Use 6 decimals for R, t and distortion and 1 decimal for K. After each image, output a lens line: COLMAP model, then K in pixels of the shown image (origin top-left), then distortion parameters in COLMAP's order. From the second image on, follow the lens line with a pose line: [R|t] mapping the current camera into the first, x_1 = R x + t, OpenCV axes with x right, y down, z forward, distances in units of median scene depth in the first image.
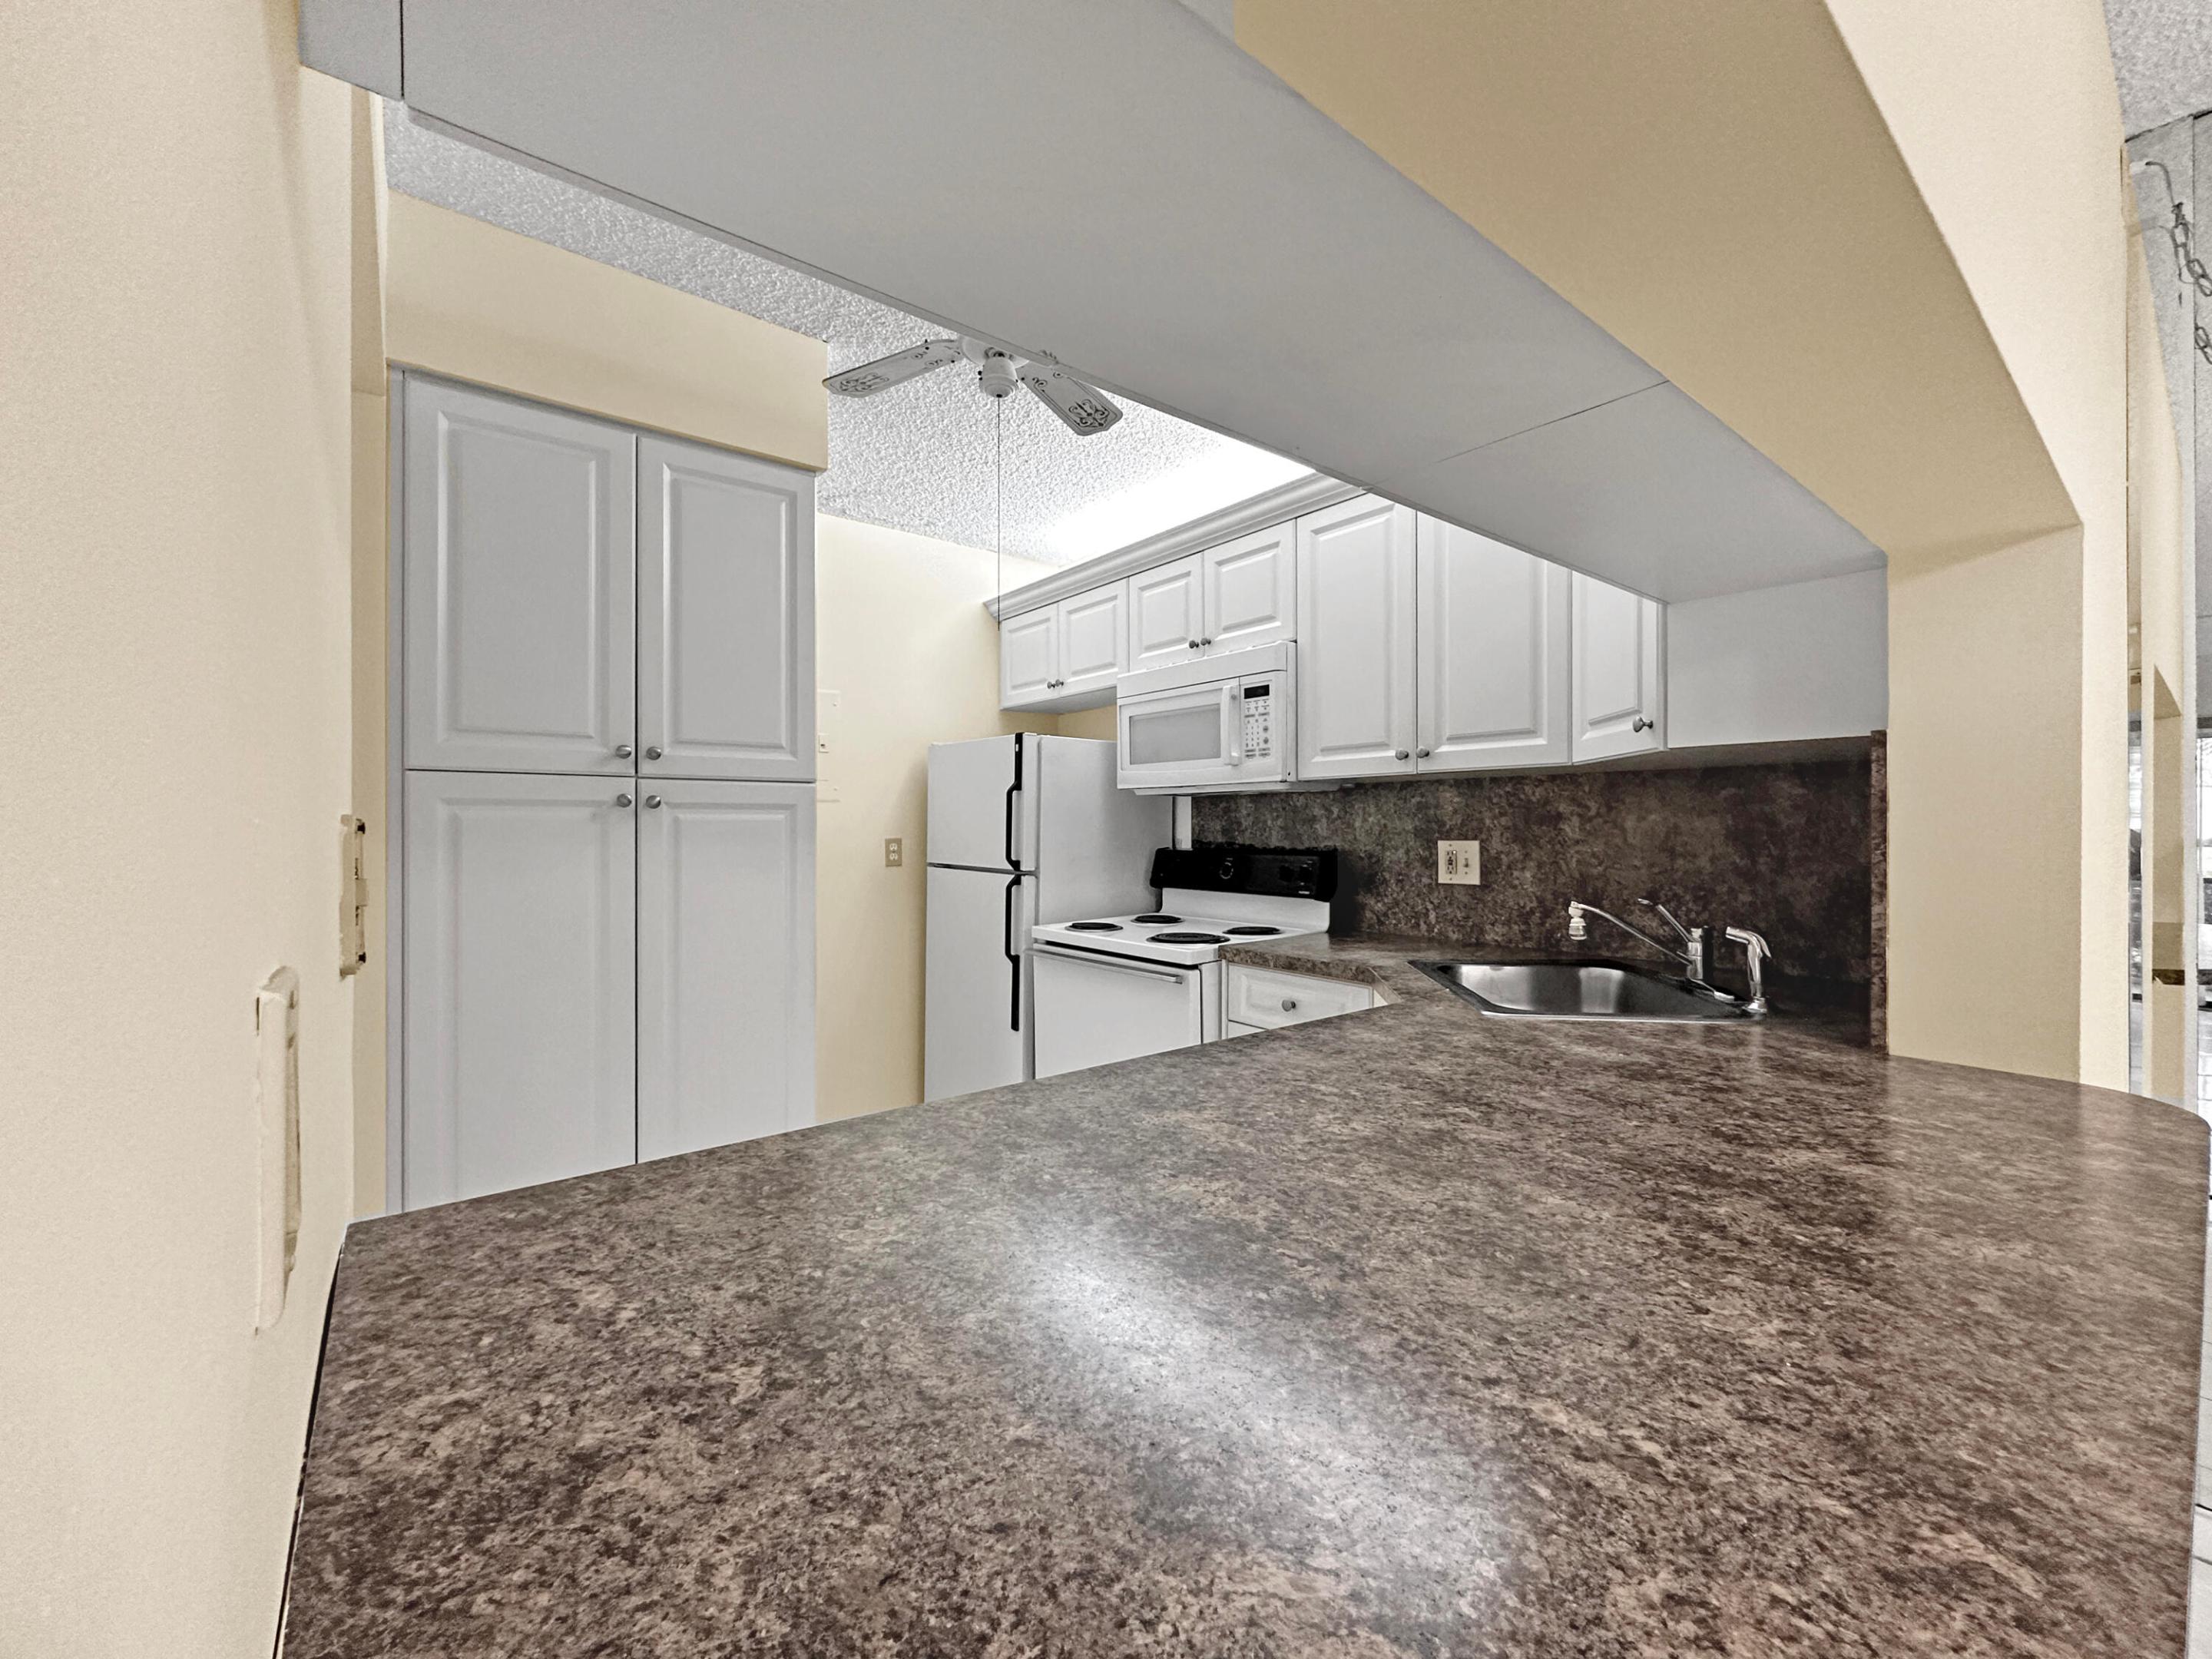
lens RADIAL K [[890.1, 0, 1105.1], [0, 890.1, 826.6], [0, 0, 1]] dist [0.001024, -0.000167]
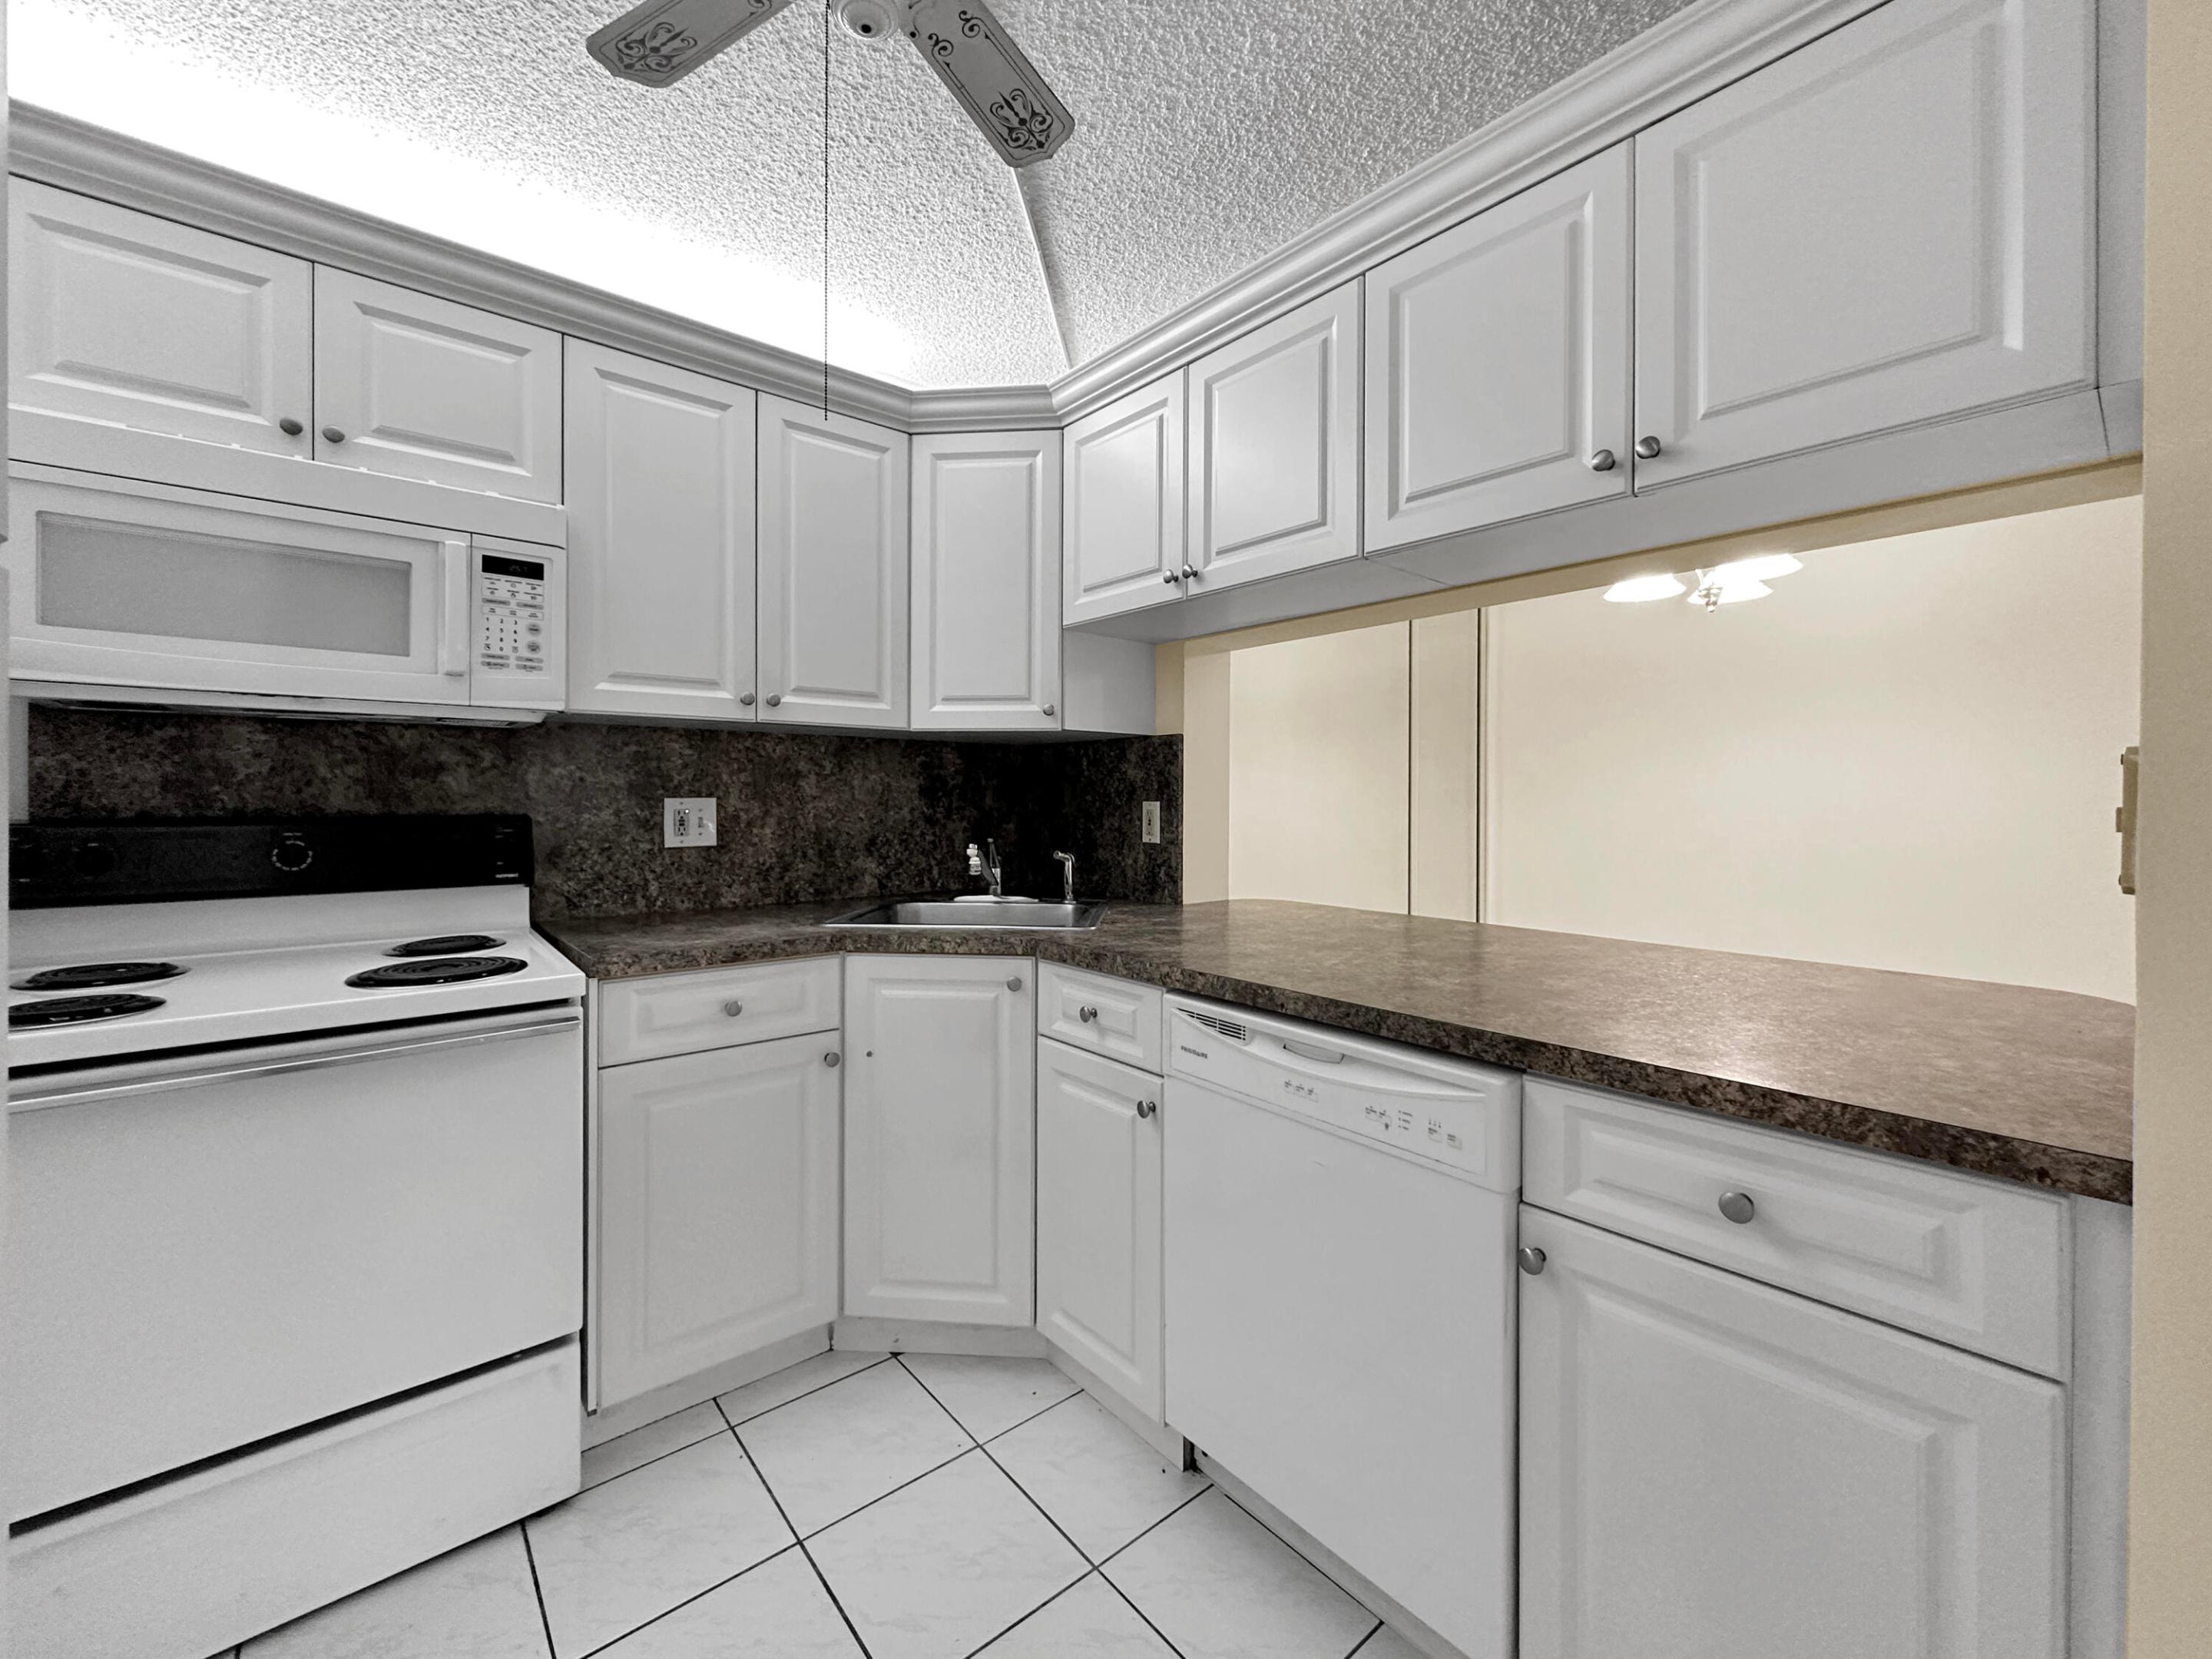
lens RADIAL K [[895.4, 0, 1096.1], [0, 895.4, 801.7], [0, 0, 1]] dist [-0.001029, -0.000125]
pose [[-0.028500, -0.004029, 0.999586, -0.489716], [-0.004612, 0.999982, 0.003899, 0.013492], [-0.999583, -0.004499, -0.028518, 0.594074]]
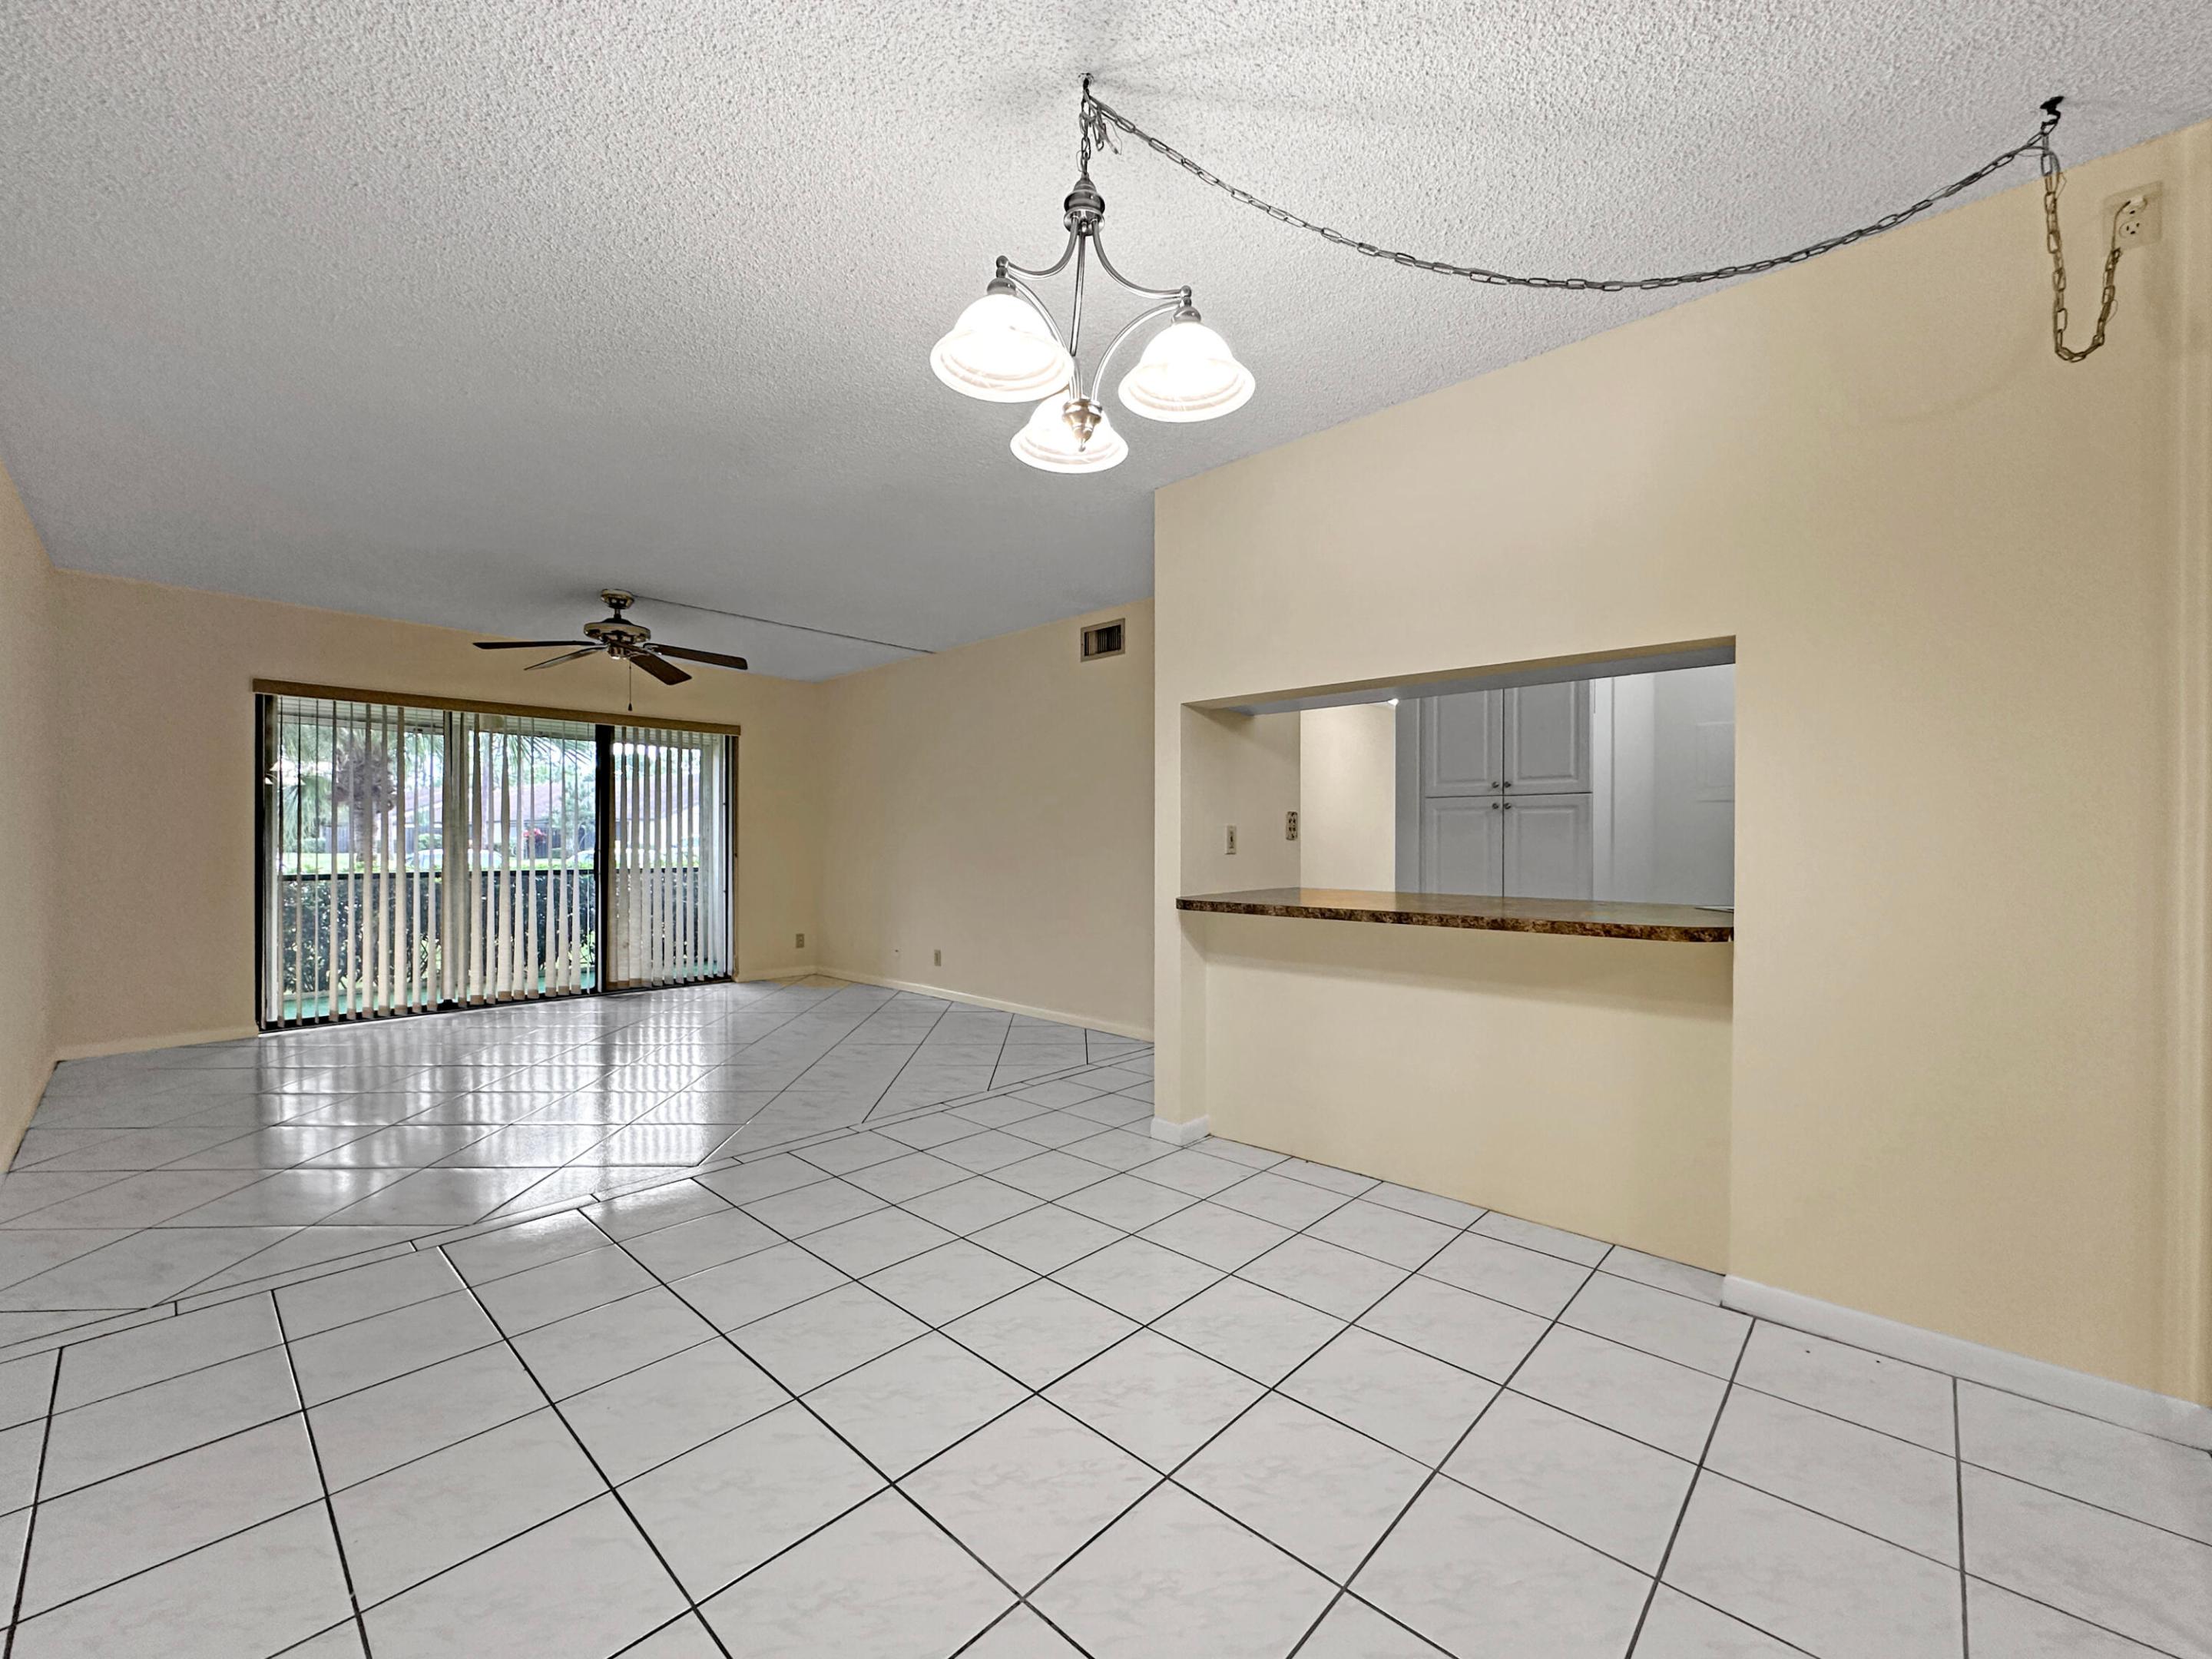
lens RADIAL K [[885.3, 0, 1091.2], [0, 885.3, 836.0], [0, 0, 1]] dist [0.006116, -0.000200]
pose [[0.146132, -0.002220, -0.989263, 1.163173], [-0.000060, 0.999997, -0.002253, 0.039749], [0.989265, 0.000389, 0.146131, -0.273137]]
